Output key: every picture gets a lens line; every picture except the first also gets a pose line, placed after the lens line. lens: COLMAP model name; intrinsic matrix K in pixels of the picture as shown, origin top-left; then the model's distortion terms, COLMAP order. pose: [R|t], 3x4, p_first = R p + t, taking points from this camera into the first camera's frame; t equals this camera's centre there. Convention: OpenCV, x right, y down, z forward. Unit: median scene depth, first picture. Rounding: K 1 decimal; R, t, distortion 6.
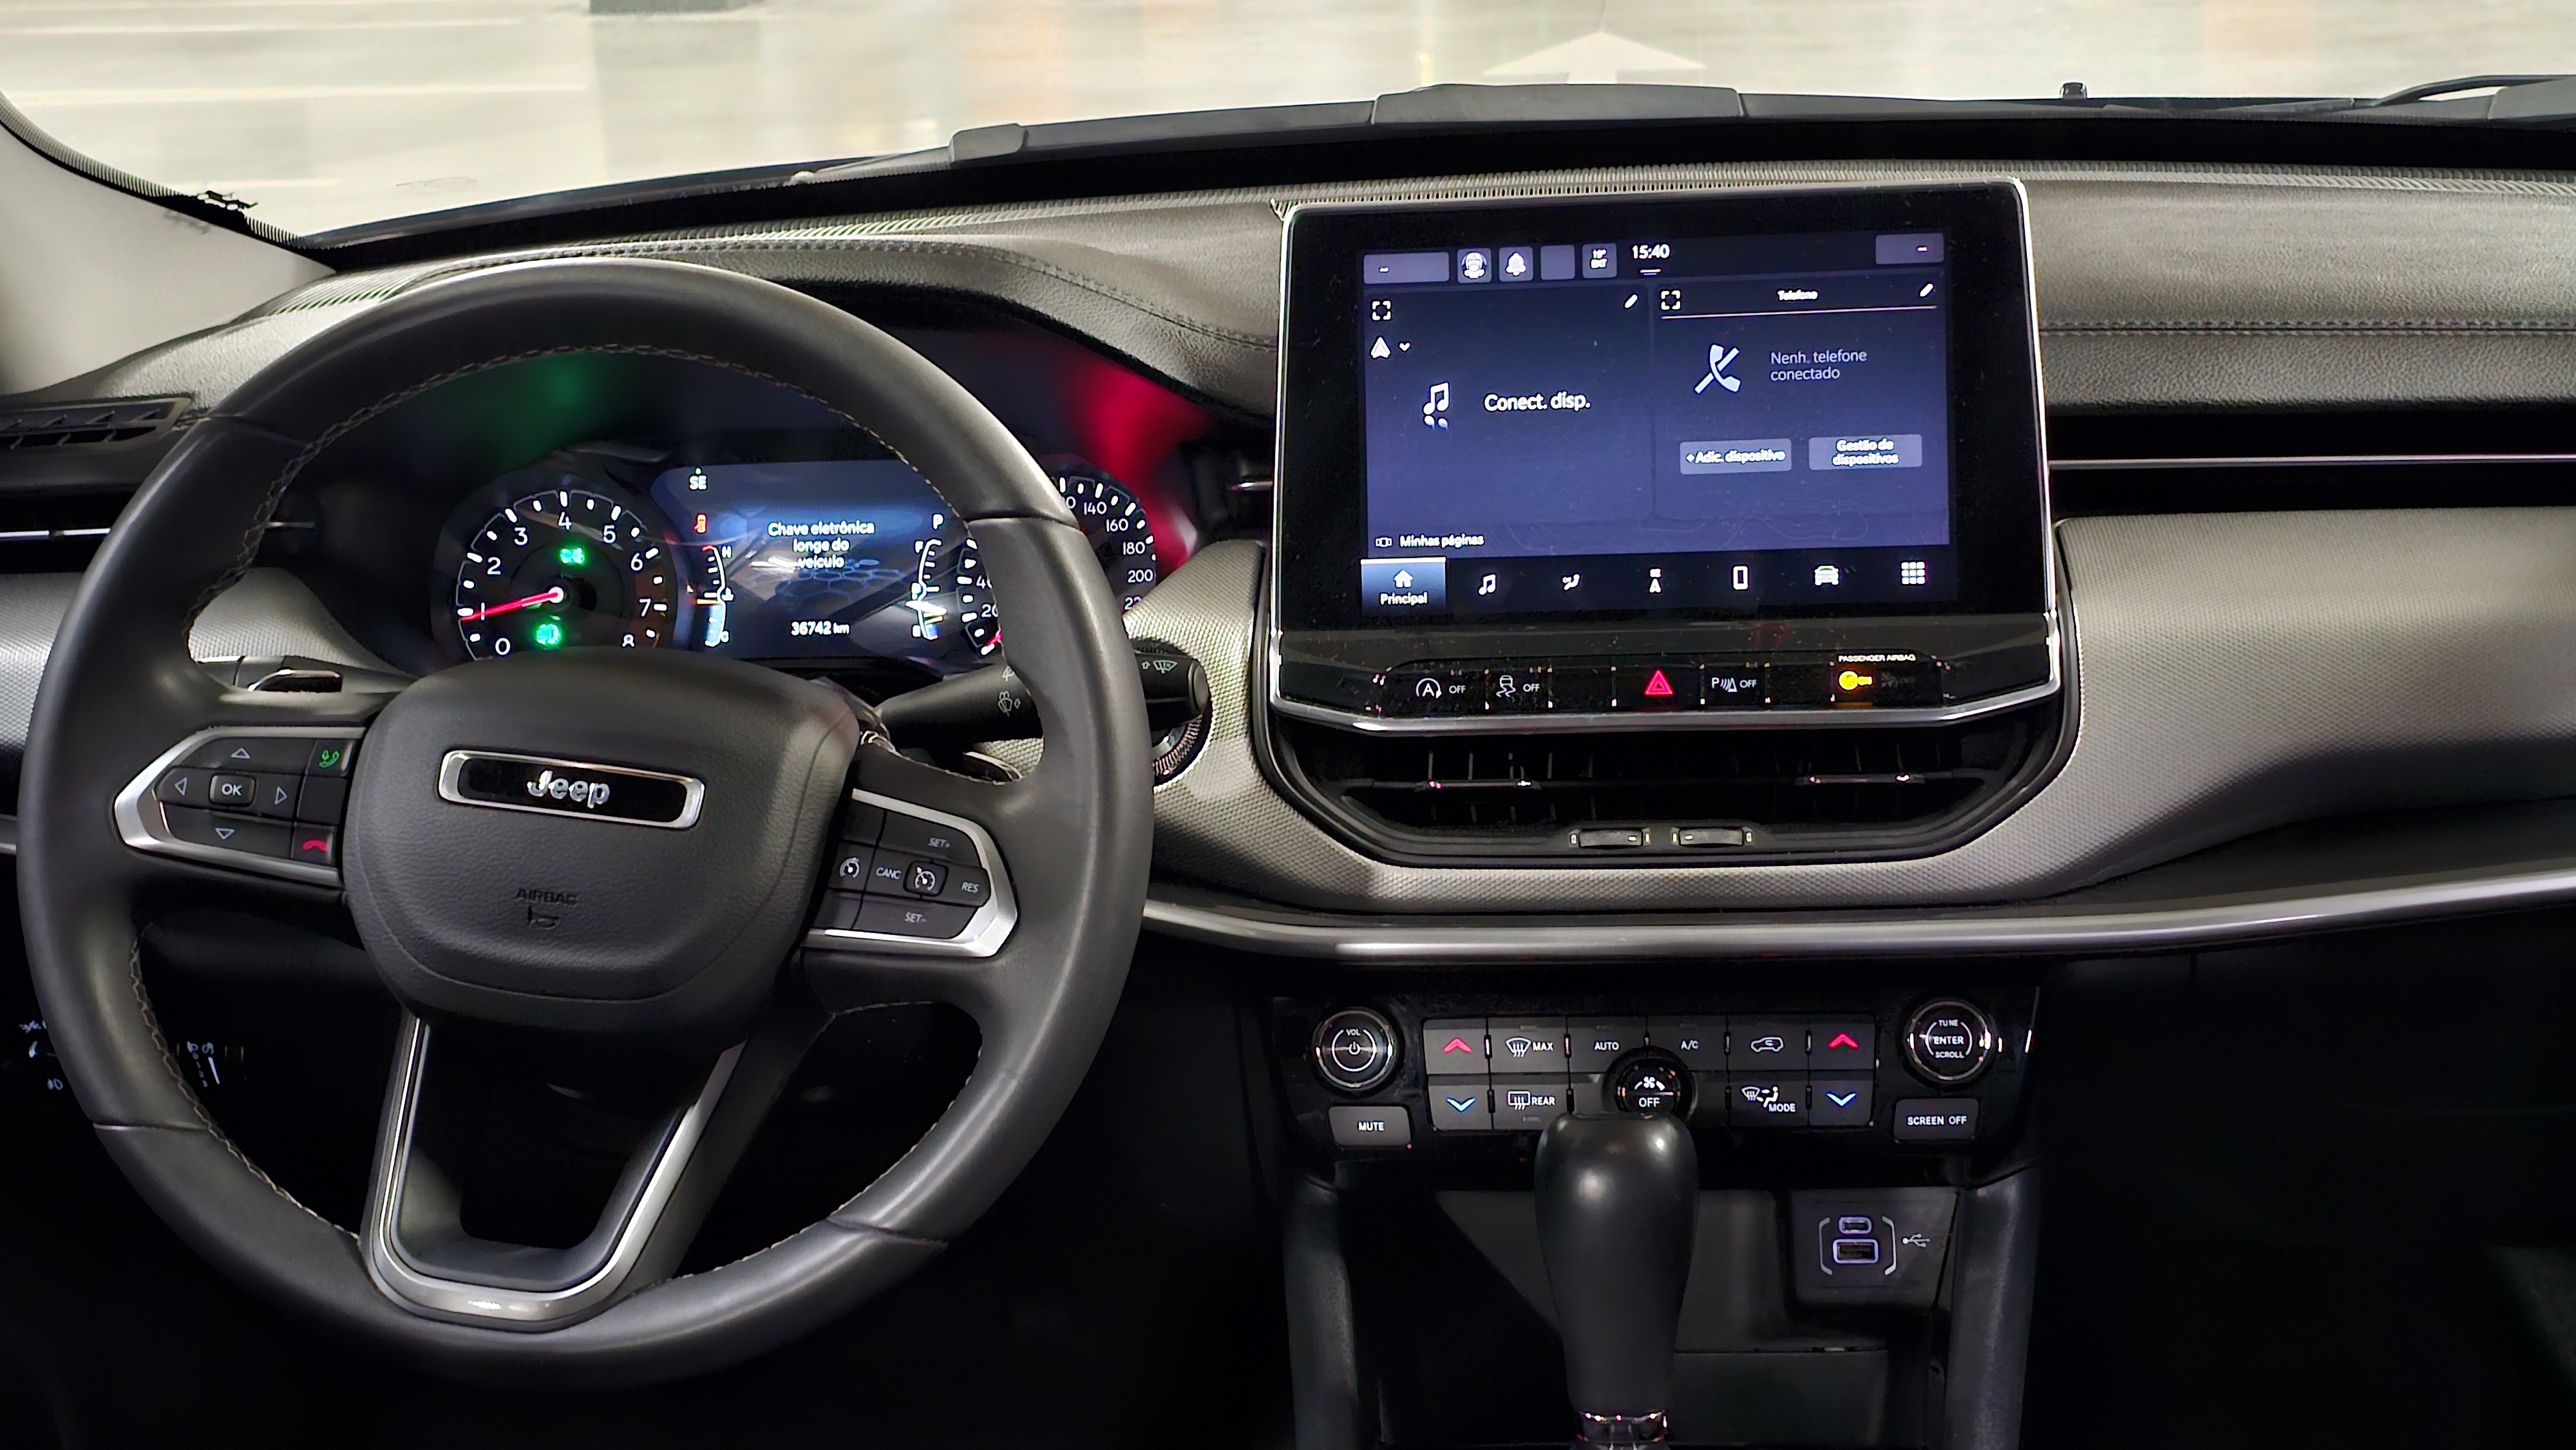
lens RADIAL K [[3443.9, 0, 1299.8], [0, 3443.9, 708.8], [0, 0, 1]] dist [0.226764, -0.670274]
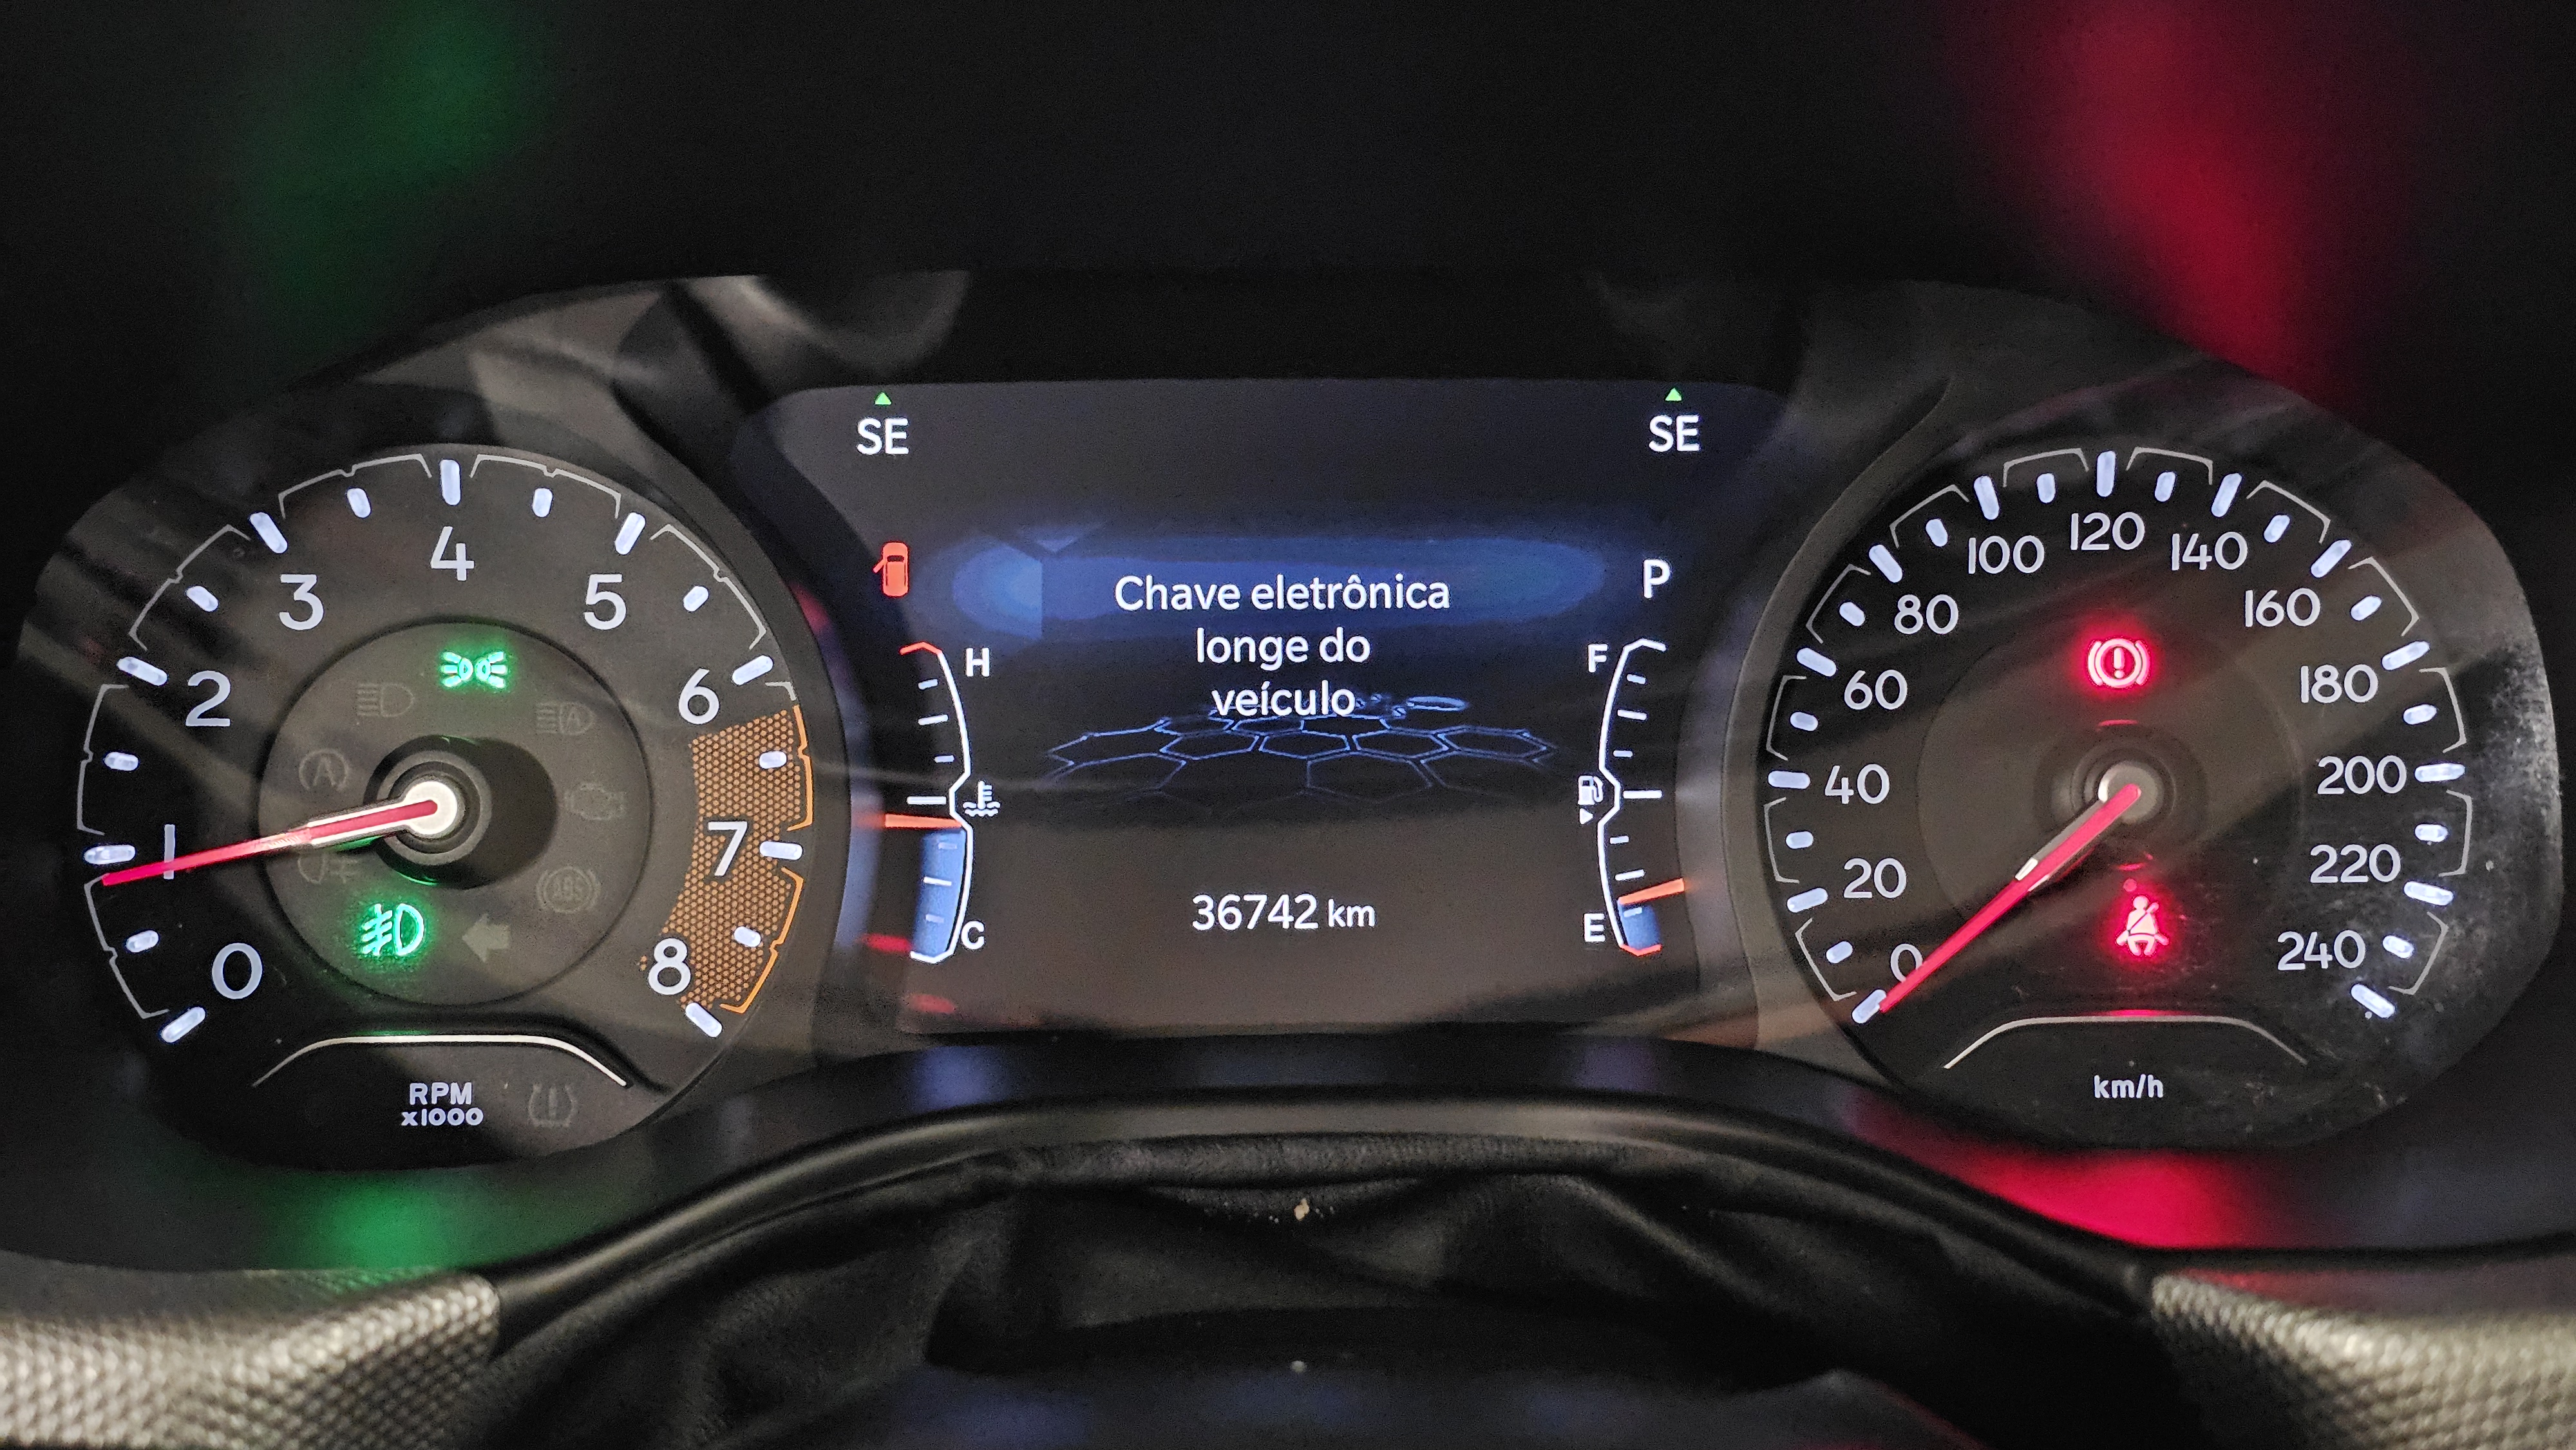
lens RADIAL K [[3443.9, 0, 1299.8], [0, 3443.9, 708.8], [0, 0, 1]] dist [0.226764, -0.670274]
pose [[0.990161, 0.013533, 0.139274, -0.210203], [-0.018511, 0.999233, 0.034510, -0.061104], [-0.138700, -0.036748, 0.989652, 0.802596]]
